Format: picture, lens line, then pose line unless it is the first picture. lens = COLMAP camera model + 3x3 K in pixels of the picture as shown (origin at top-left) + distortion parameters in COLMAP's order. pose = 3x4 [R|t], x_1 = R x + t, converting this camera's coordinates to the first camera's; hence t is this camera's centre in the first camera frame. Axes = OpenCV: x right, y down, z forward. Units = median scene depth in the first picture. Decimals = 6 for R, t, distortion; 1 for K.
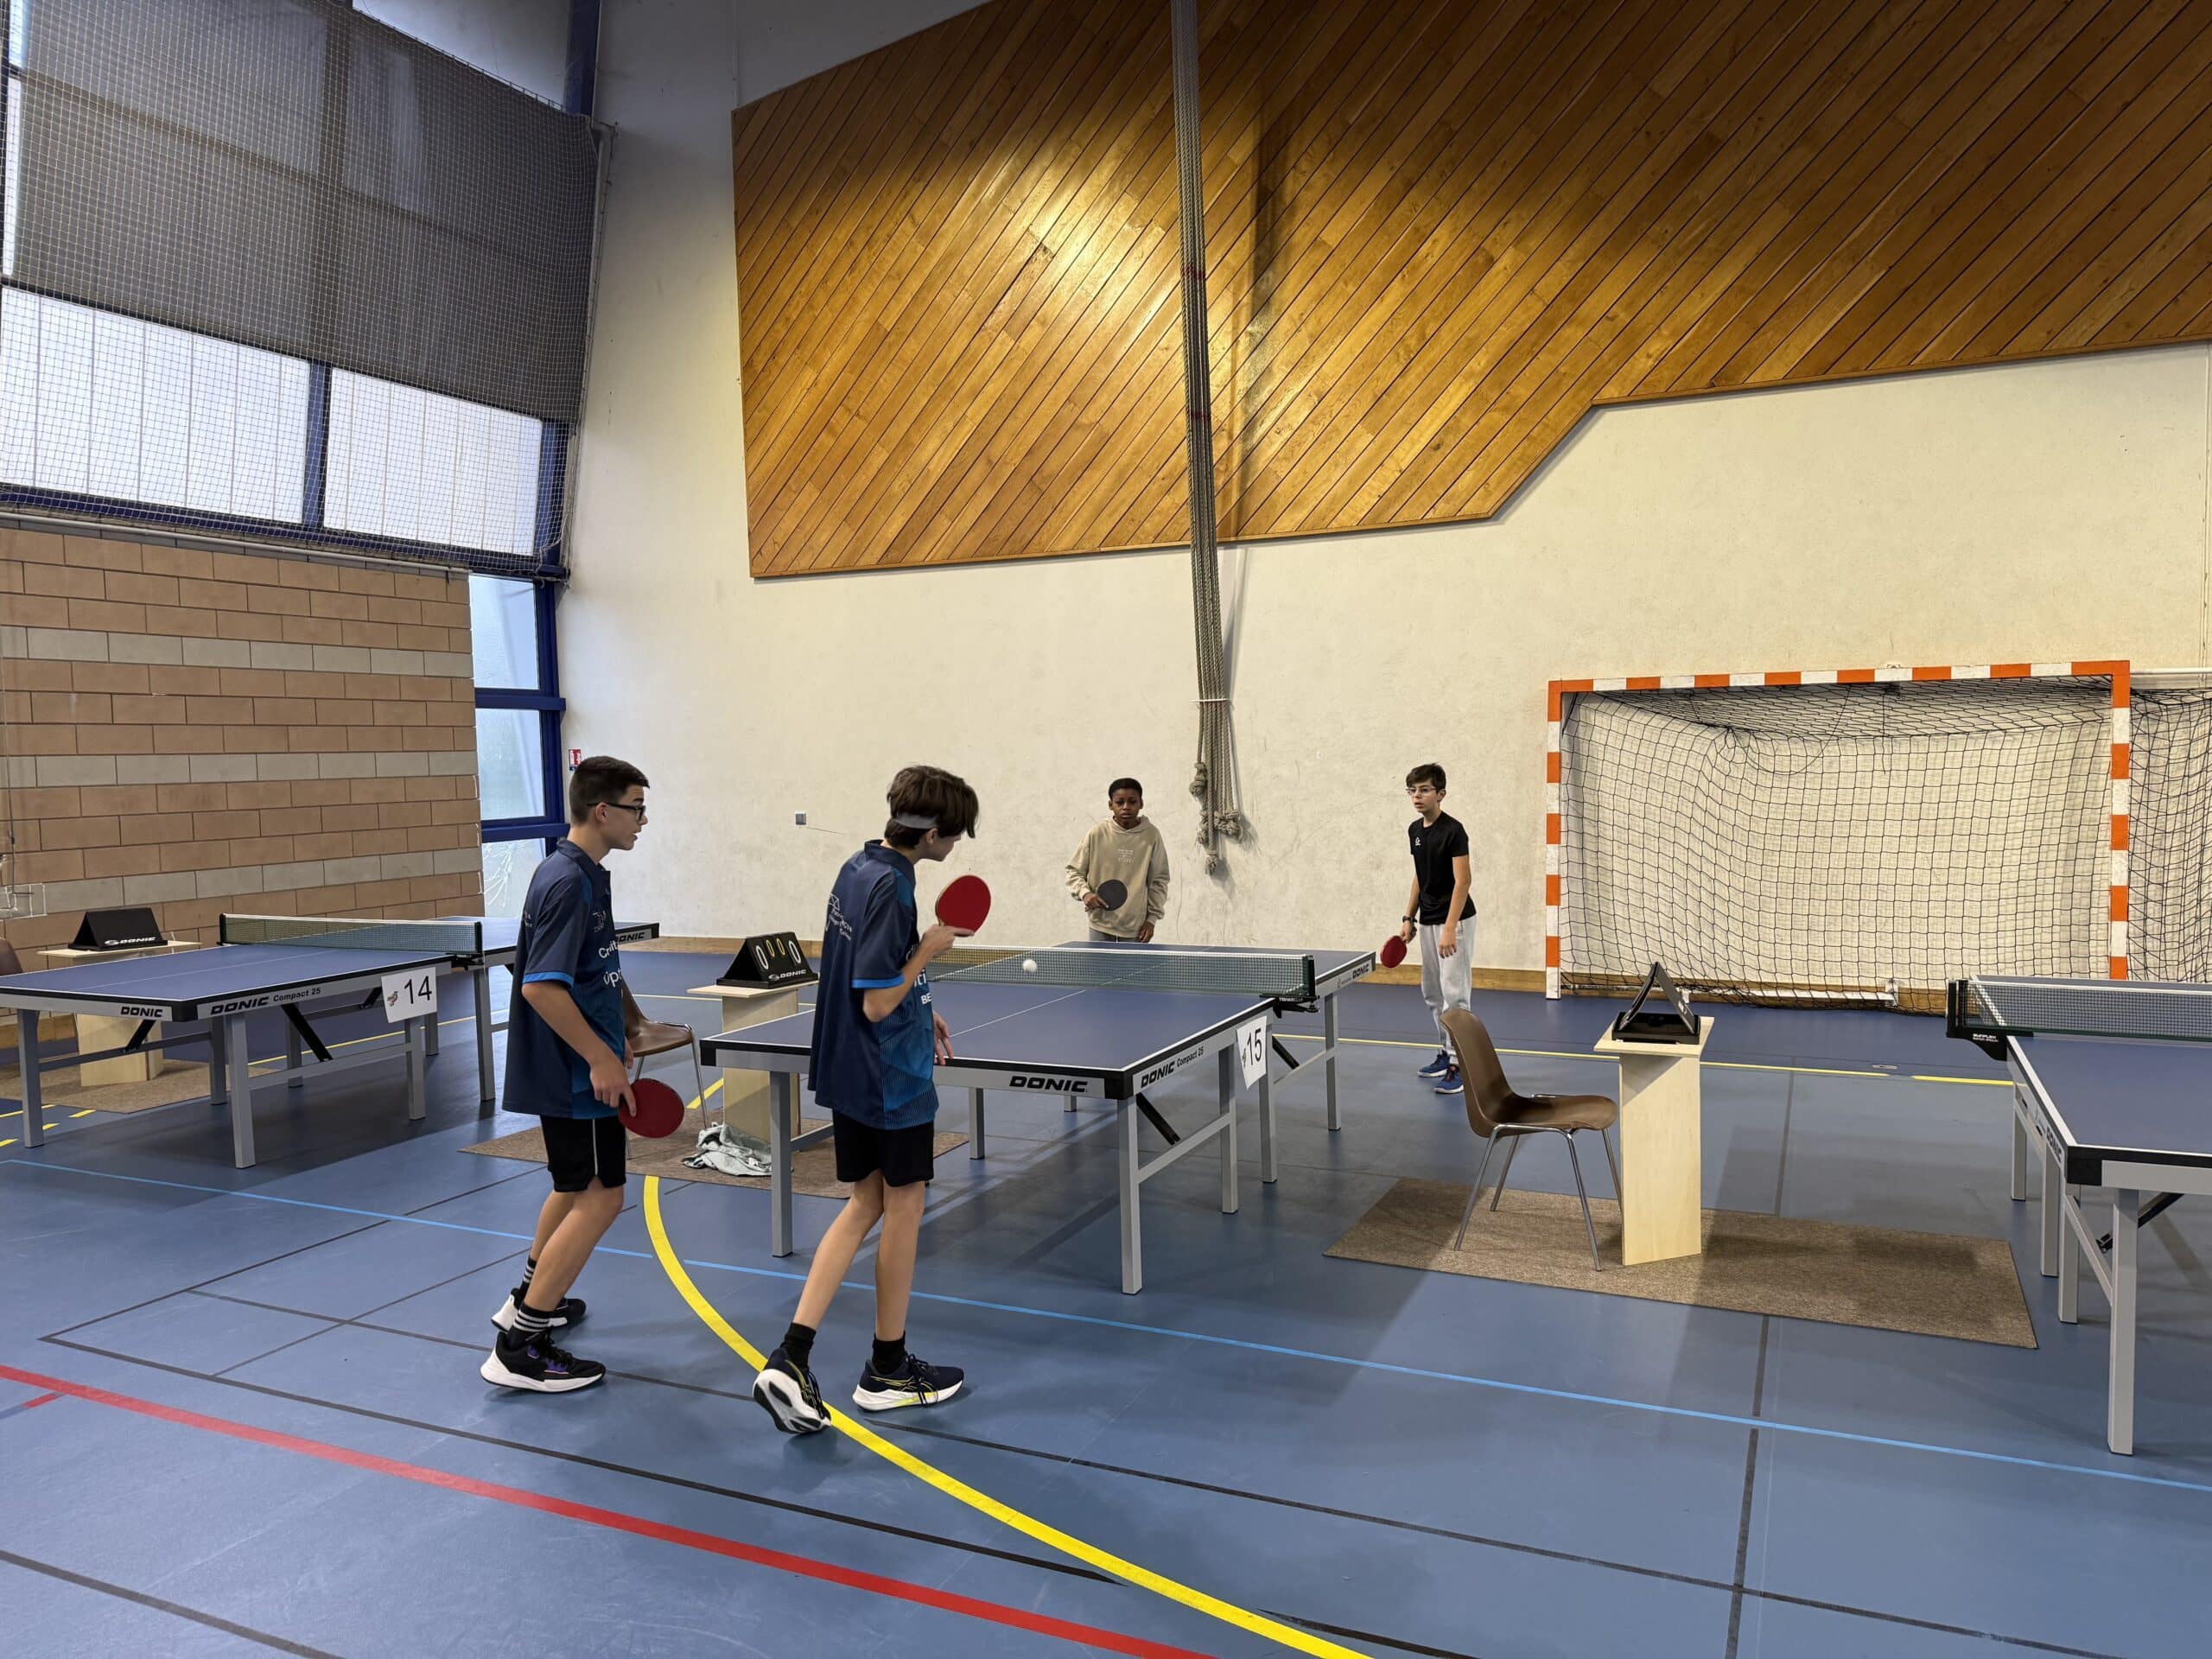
lens RADIAL K [[1533.9, 0, 1093.0], [0, 1533.9, 839.4], [0, 0, 1]] dist [0.132807, -0.189545]
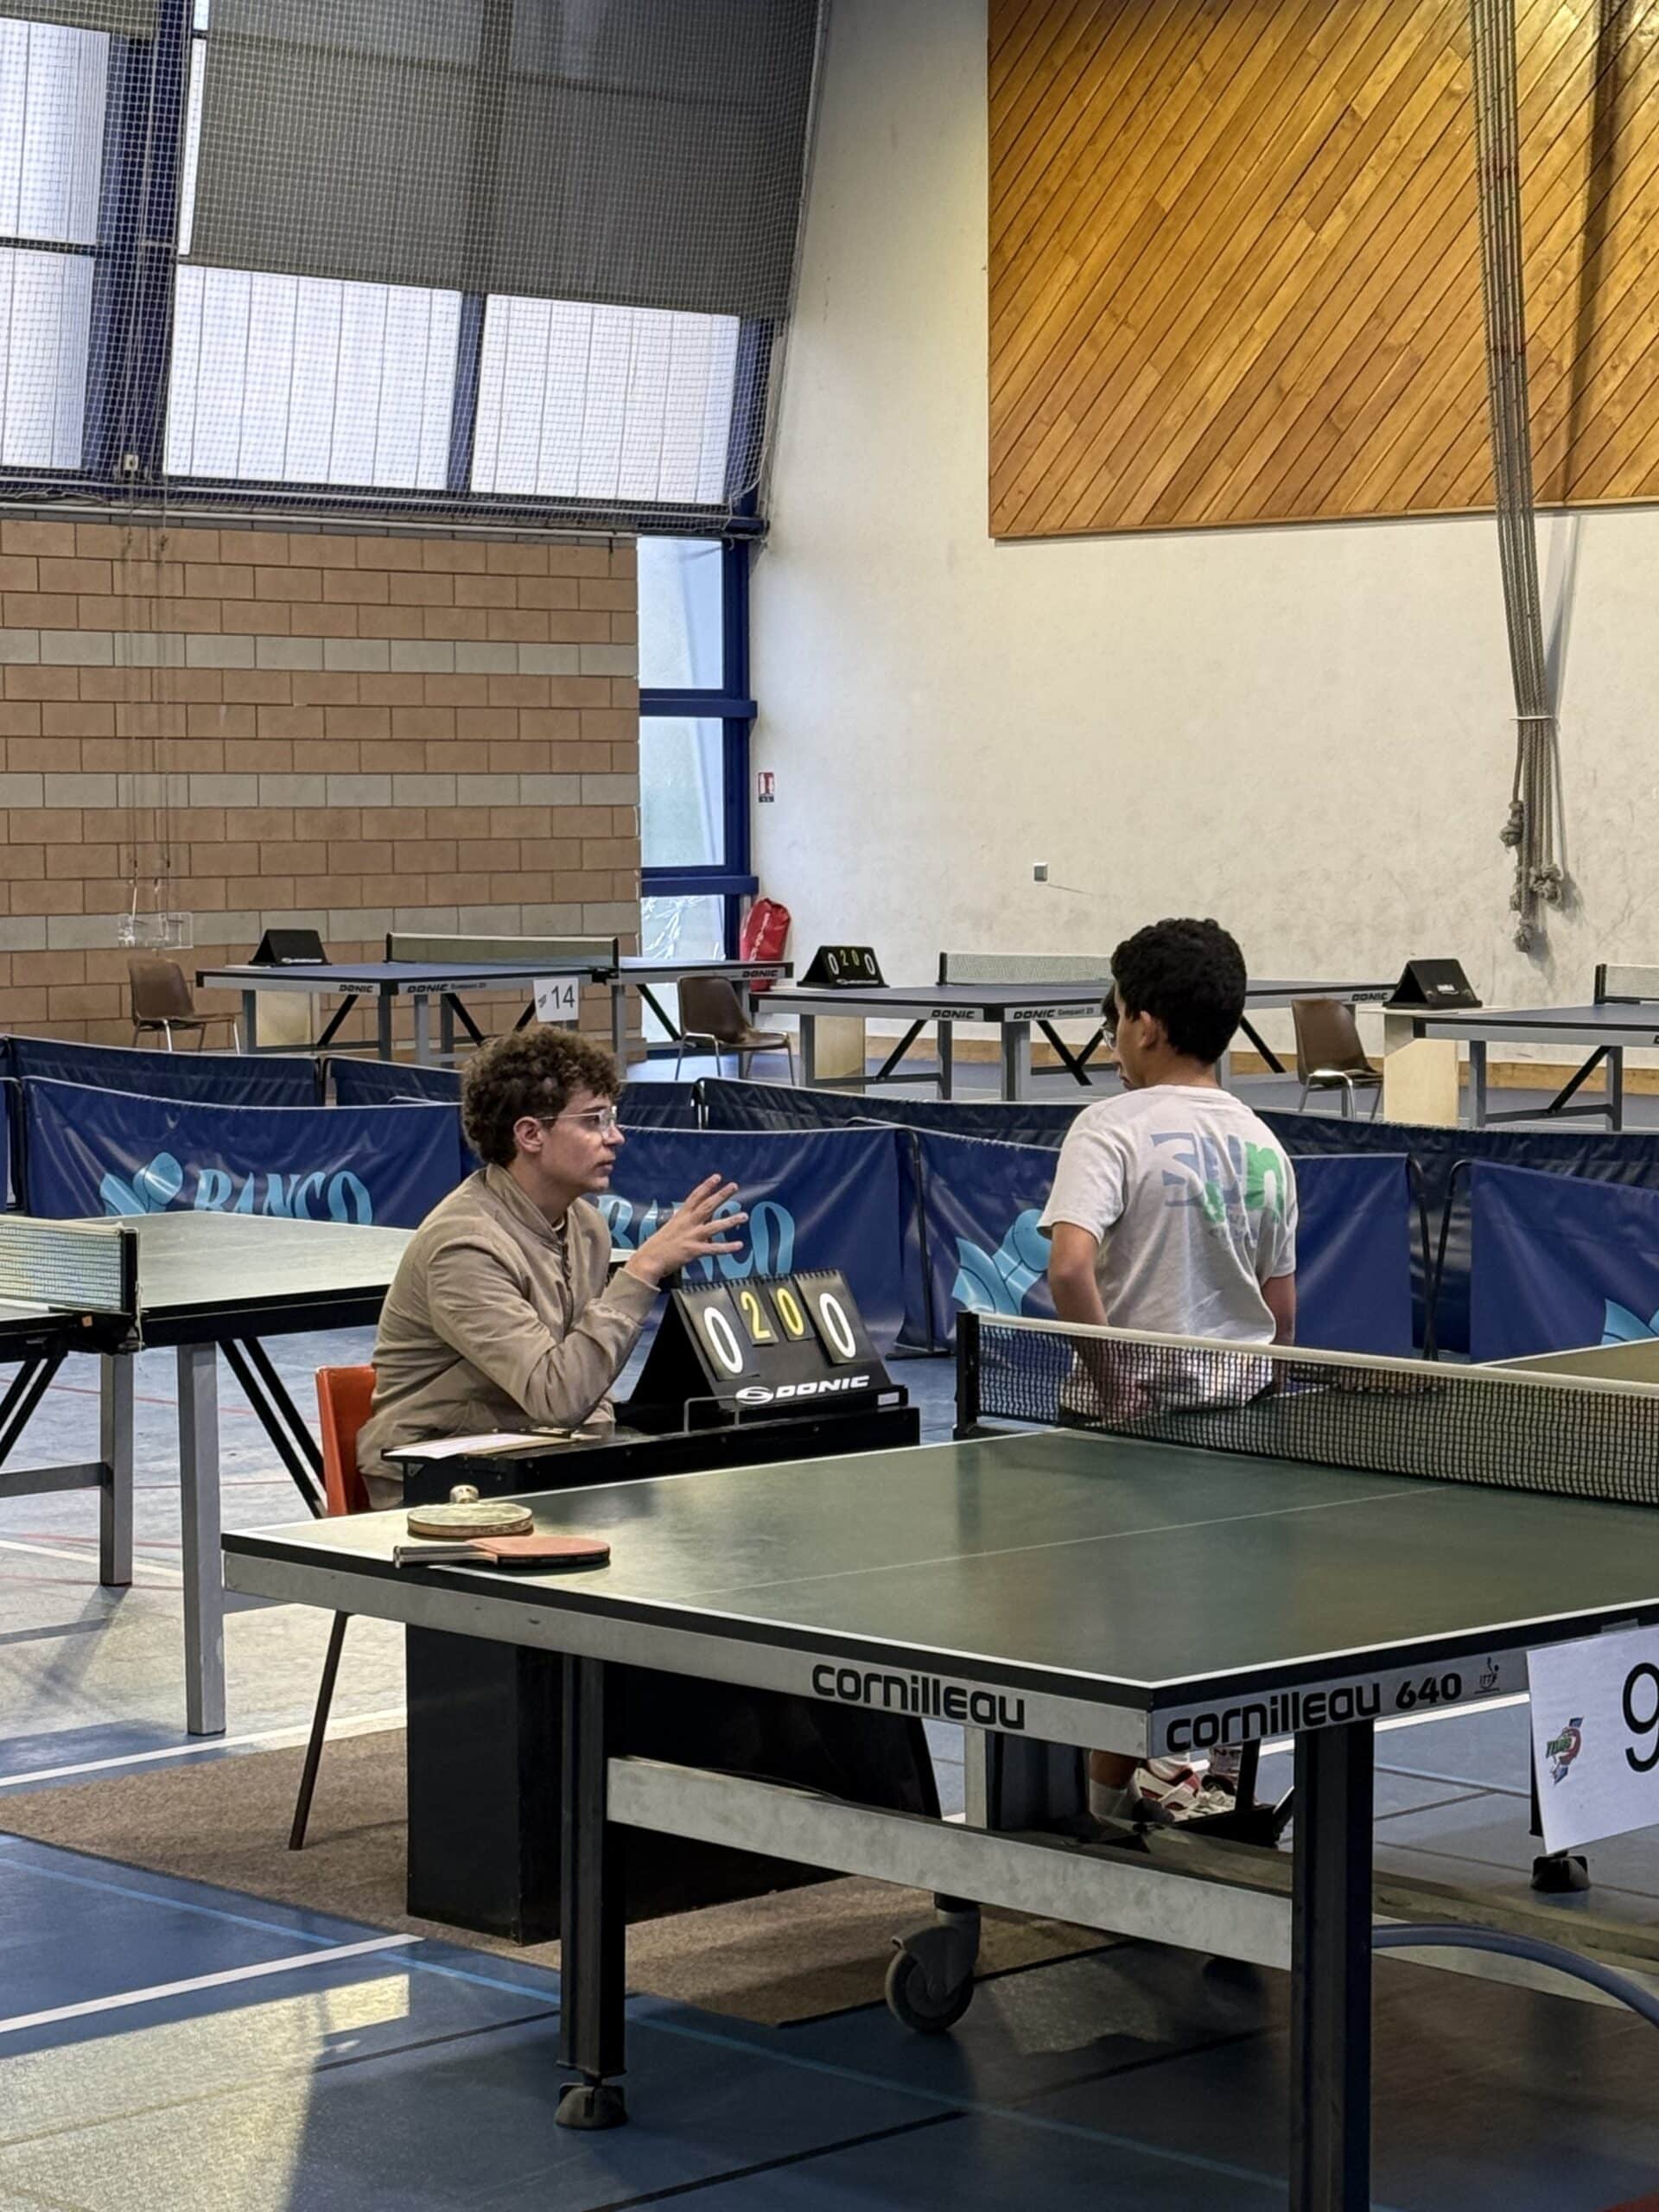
lens RADIAL K [[5006.7, 0, 834.7], [0, 5006.7, 1106.5], [0, 0, 1]] dist [0.244829, -0.618845]
pose [[0.937650, 0.037696, -0.345532, 0.579616], [-0.034267, 0.999284, 0.016031, 0.066779], [0.345889, -0.003191, 0.938270, -1.339723]]
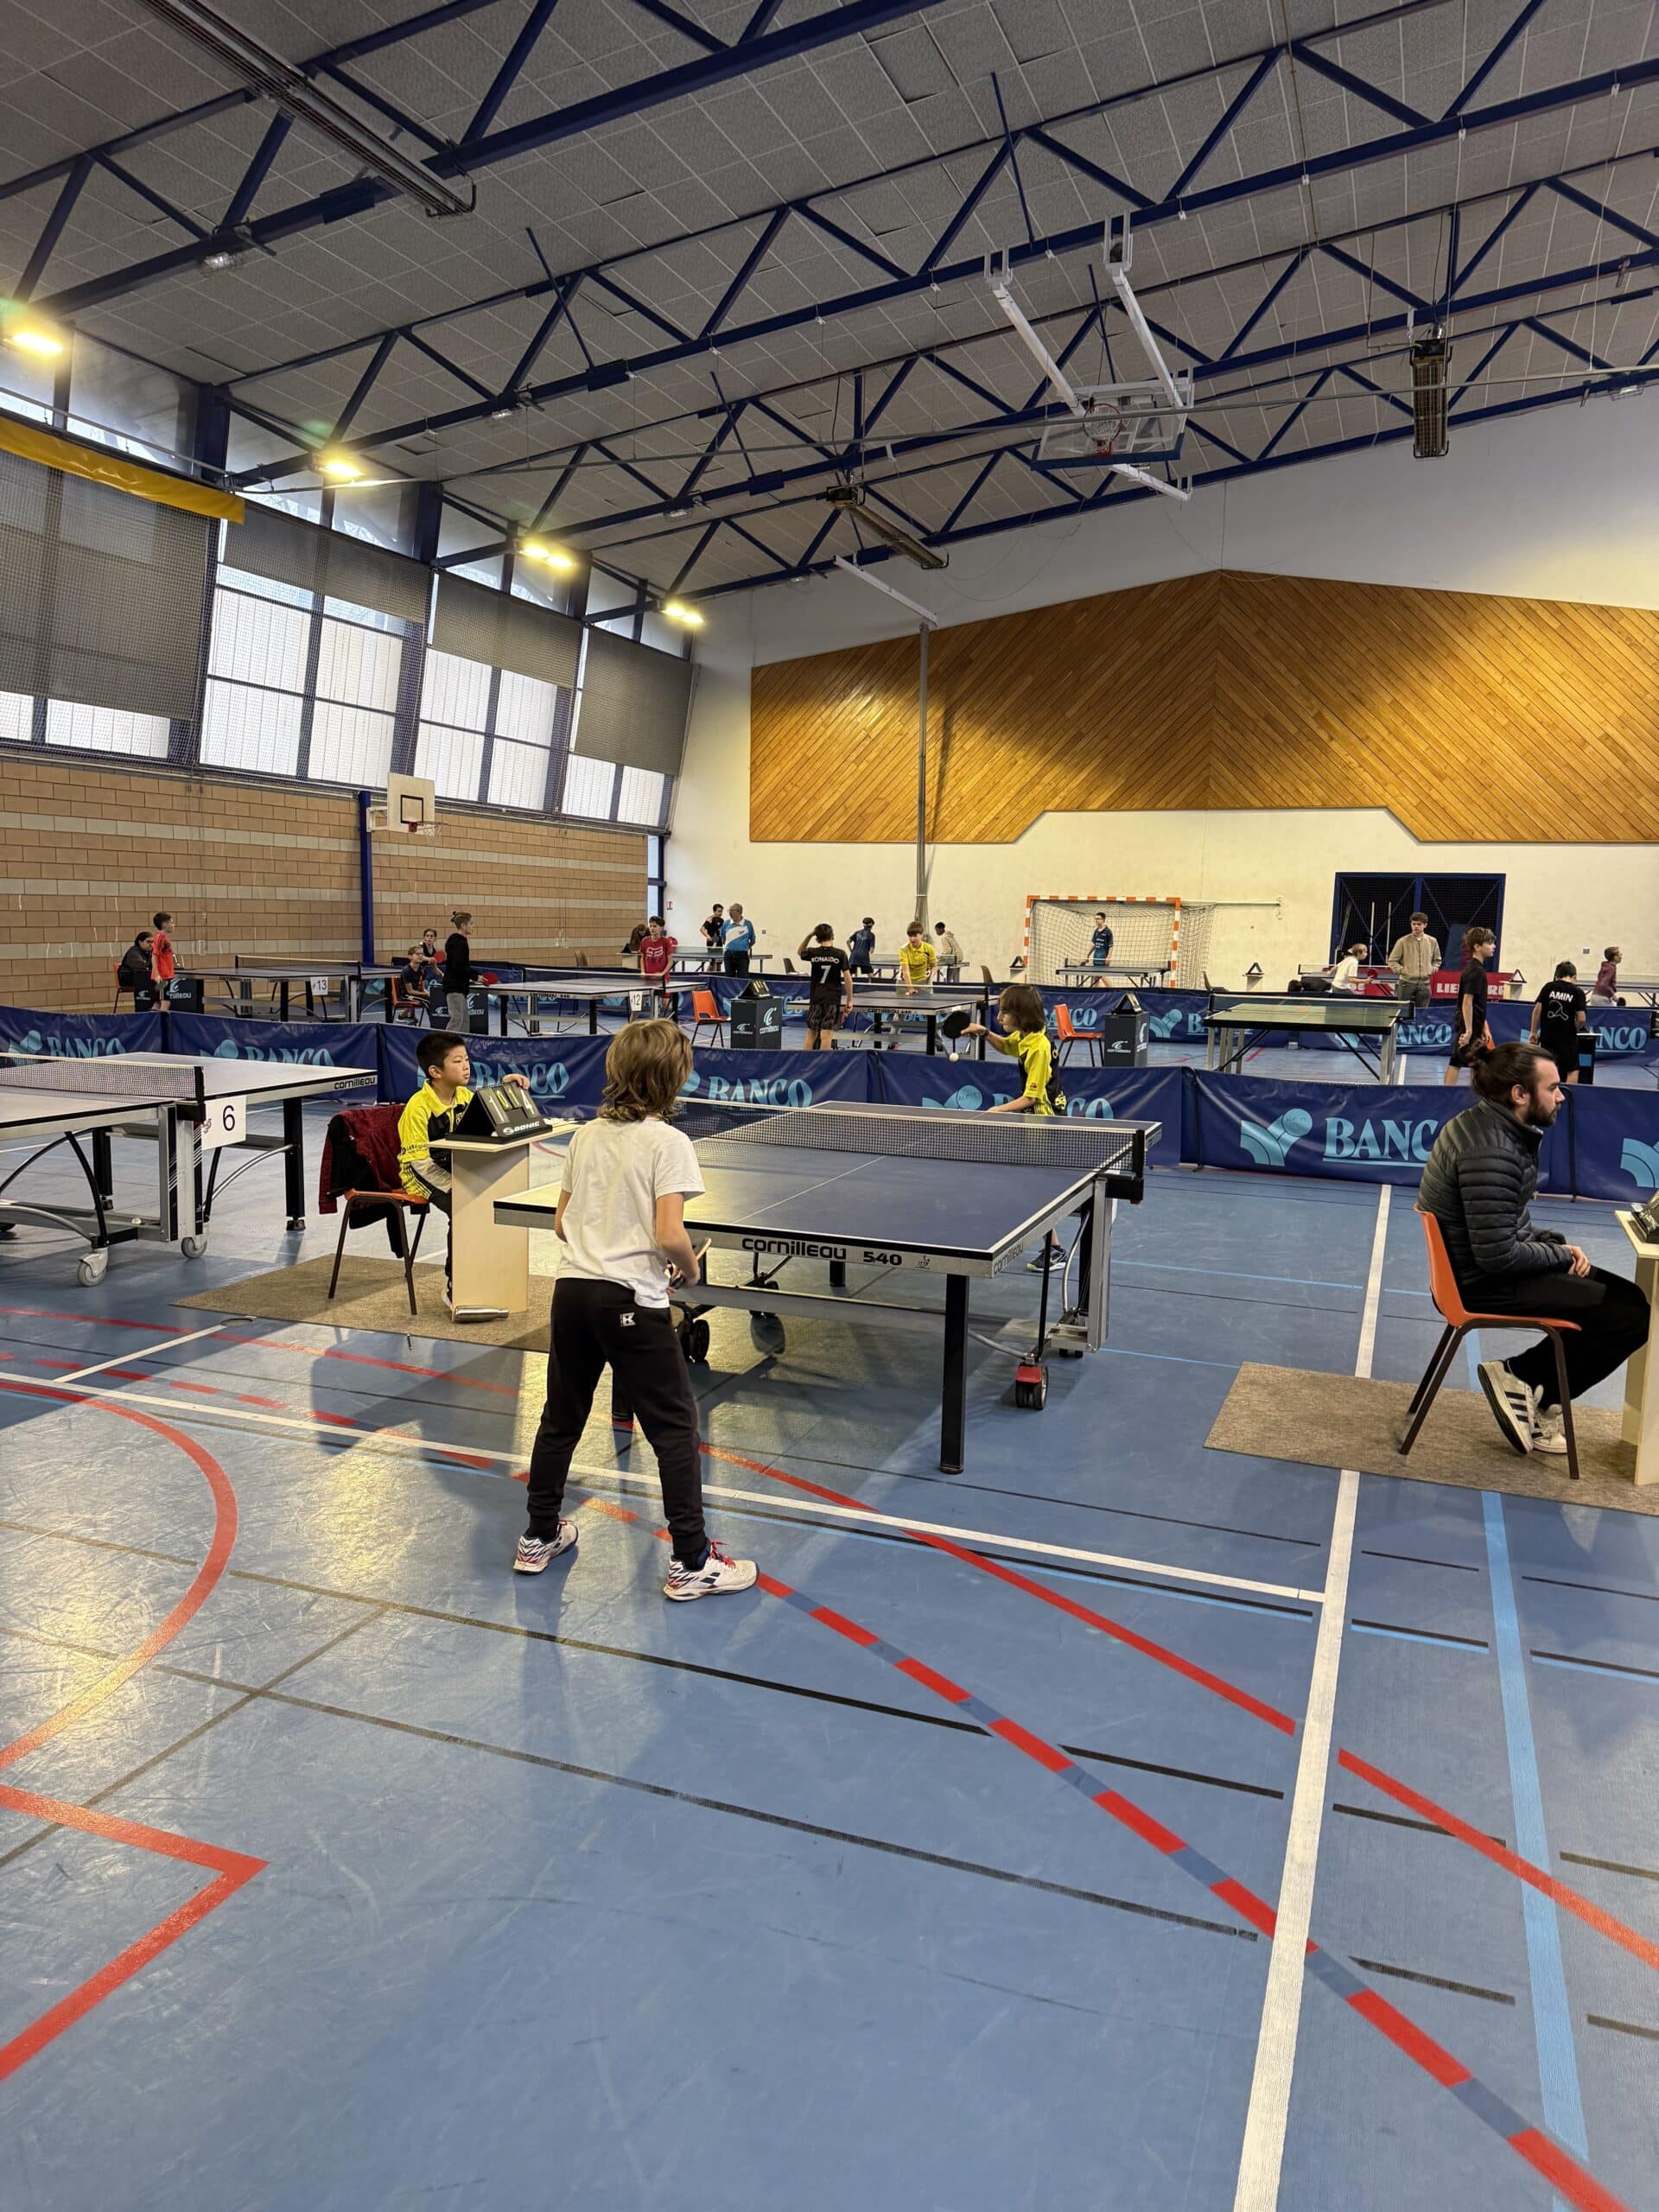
lens RADIAL K [[1525.2, 0, 836.5], [0, 1525.2, 1110.3], [0, 0, 1]] dist [0.102890, -0.170850]
pose [[0.995718, 0.032393, 0.086577, -0.308792], [-0.038340, 0.996952, 0.067941, 0.121555], [-0.084112, -0.070969, 0.993926, -1.838848]]
